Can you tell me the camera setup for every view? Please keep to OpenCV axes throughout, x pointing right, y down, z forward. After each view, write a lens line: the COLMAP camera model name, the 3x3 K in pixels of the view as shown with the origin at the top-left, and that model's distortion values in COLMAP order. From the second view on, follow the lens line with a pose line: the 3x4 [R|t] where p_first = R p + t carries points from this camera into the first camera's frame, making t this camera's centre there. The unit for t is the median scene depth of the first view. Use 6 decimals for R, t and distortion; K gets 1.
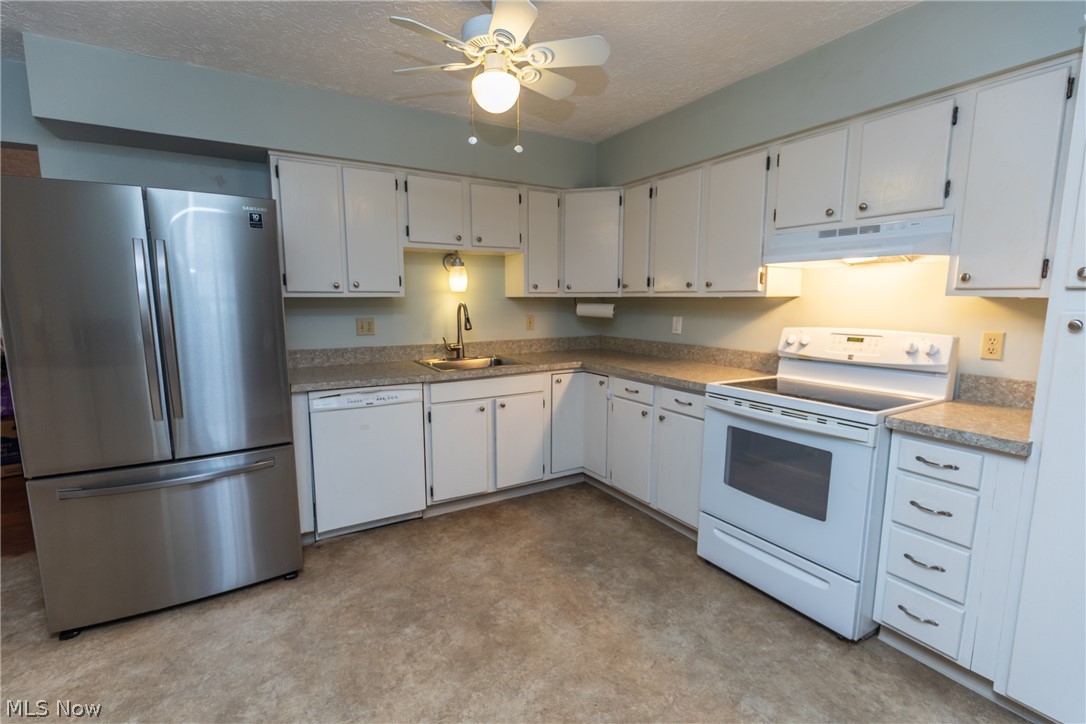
lens RADIAL K [[495.4, 0, 549.5], [0, 495.4, 371.0], [0, 0, 1]] dist [0.004995, 0.000658]
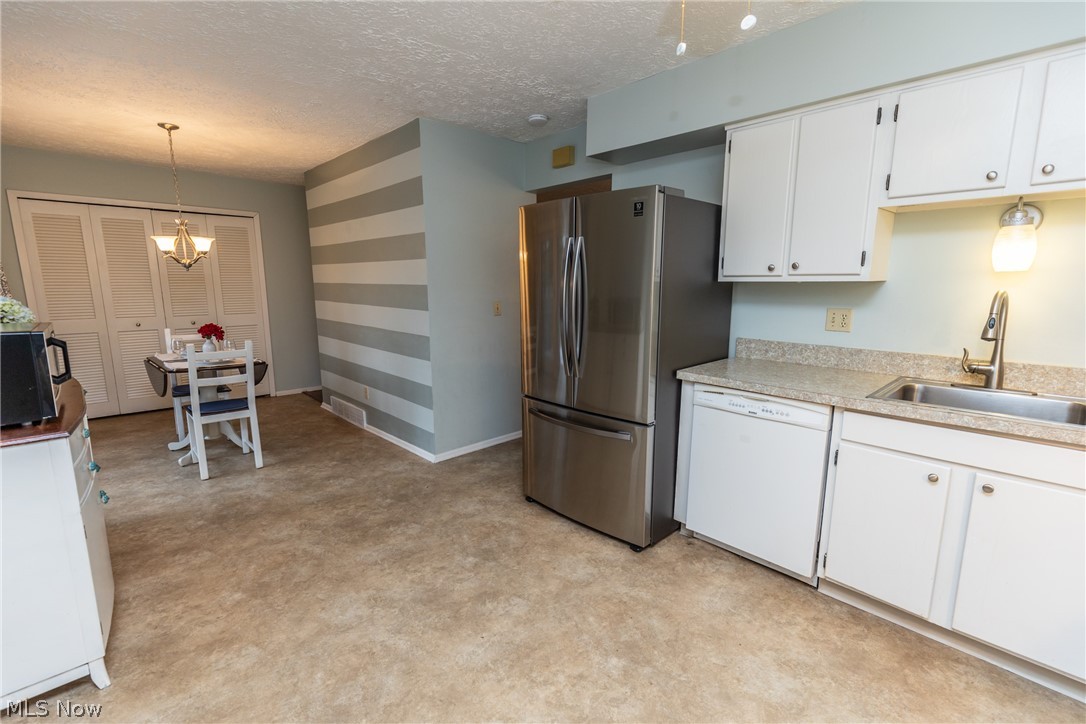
lens RADIAL K [[495.4, 0, 544.0], [0, 495.4, 372.4], [0, 0, 1]] dist [0.004995, 0.000658]
pose [[0.204477, 0.177482, -0.962647, 0.341114], [-0.143777, 0.978205, 0.149811, -0.071826], [0.968255, 0.107774, 0.225539, 0.473967]]
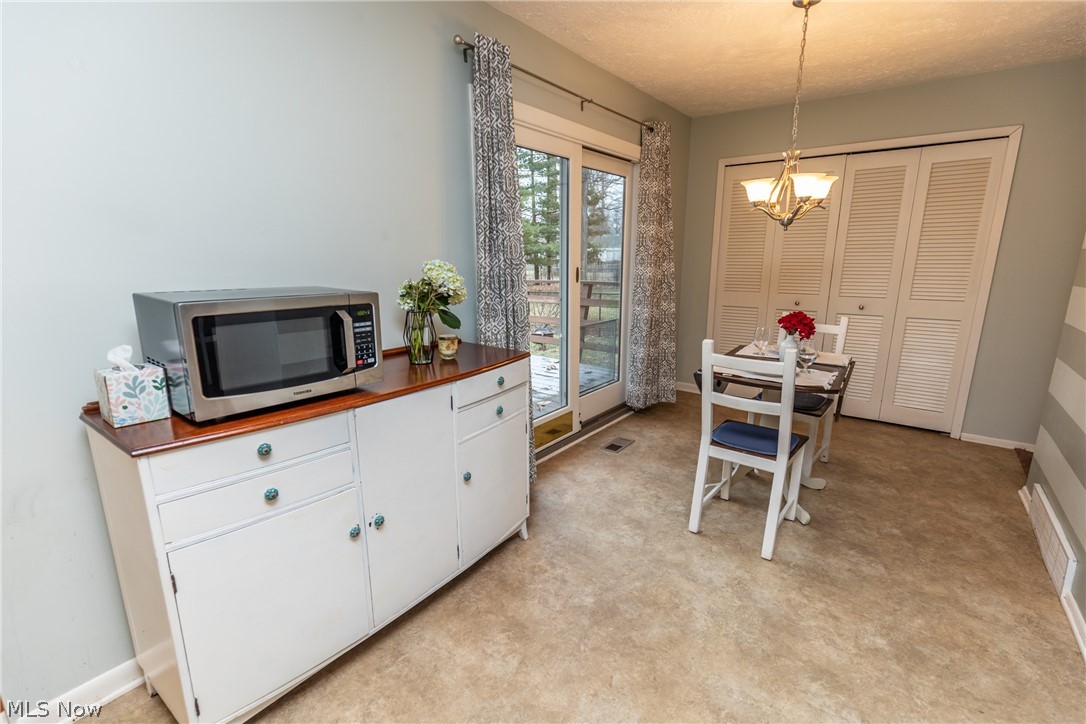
lens RADIAL K [[495.4, 0, 546.4], [0, 495.4, 368.1], [0, 0, 1]] dist [0.004995, 0.000658]
pose [[-0.930921, 0.078124, -0.356766, 0.186027], [-0.064622, 0.926207, 0.371437, -0.072433], [0.359457, 0.368834, -0.857177, 0.481247]]
